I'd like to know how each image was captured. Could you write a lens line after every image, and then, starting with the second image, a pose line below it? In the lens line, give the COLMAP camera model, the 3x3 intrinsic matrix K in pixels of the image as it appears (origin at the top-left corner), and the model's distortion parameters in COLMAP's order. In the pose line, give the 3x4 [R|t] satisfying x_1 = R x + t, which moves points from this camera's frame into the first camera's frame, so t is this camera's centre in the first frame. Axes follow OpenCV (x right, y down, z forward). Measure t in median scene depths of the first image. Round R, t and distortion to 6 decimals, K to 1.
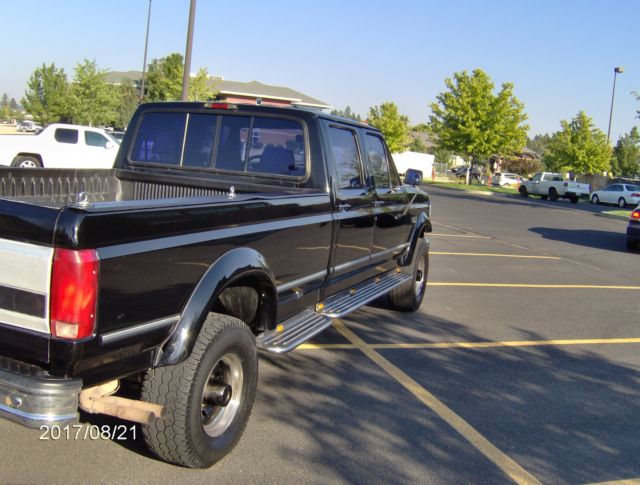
lens RADIAL K [[704.0, 0, 320.0], [0, 704.0, 242.5], [0, 0, 1]] dist [-0.196504, 0.127191]
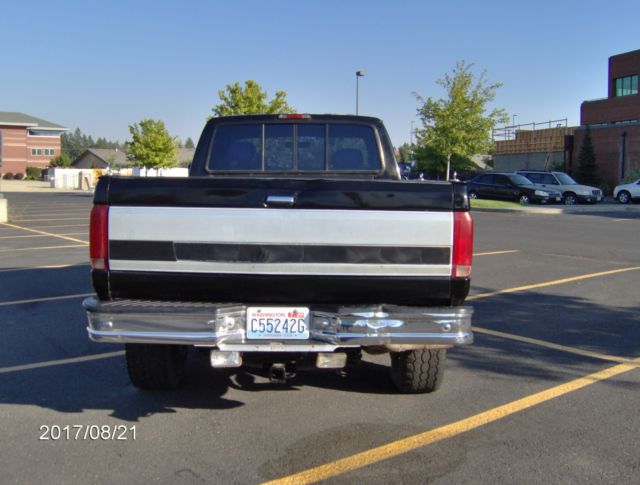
lens RADIAL K [[704.0, 0, 320.0], [0, 704.0, 242.5], [0, 0, 1]] dist [-0.196504, 0.127191]
pose [[0.926822, -0.114751, 0.357538, -0.079287], [0.121451, 0.992590, 0.003741, 0.002119], [-0.355318, 0.039956, 0.933891, -0.015151]]
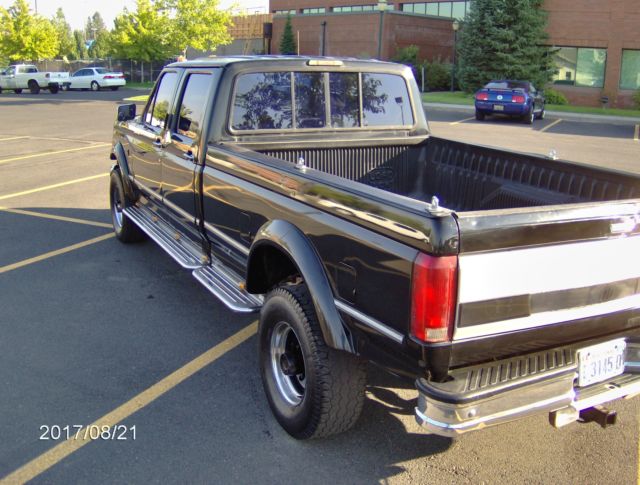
lens RADIAL K [[710.1, 0, 346.0], [0, 710.1, 224.1], [0, 0, 1]] dist [-0.187870, 0.072689]
pose [[0.641862, -0.234706, 0.730018, -0.130091], [0.123653, 0.971228, 0.203536, -0.025215], [-0.756785, -0.040373, 0.652416, 0.046998]]
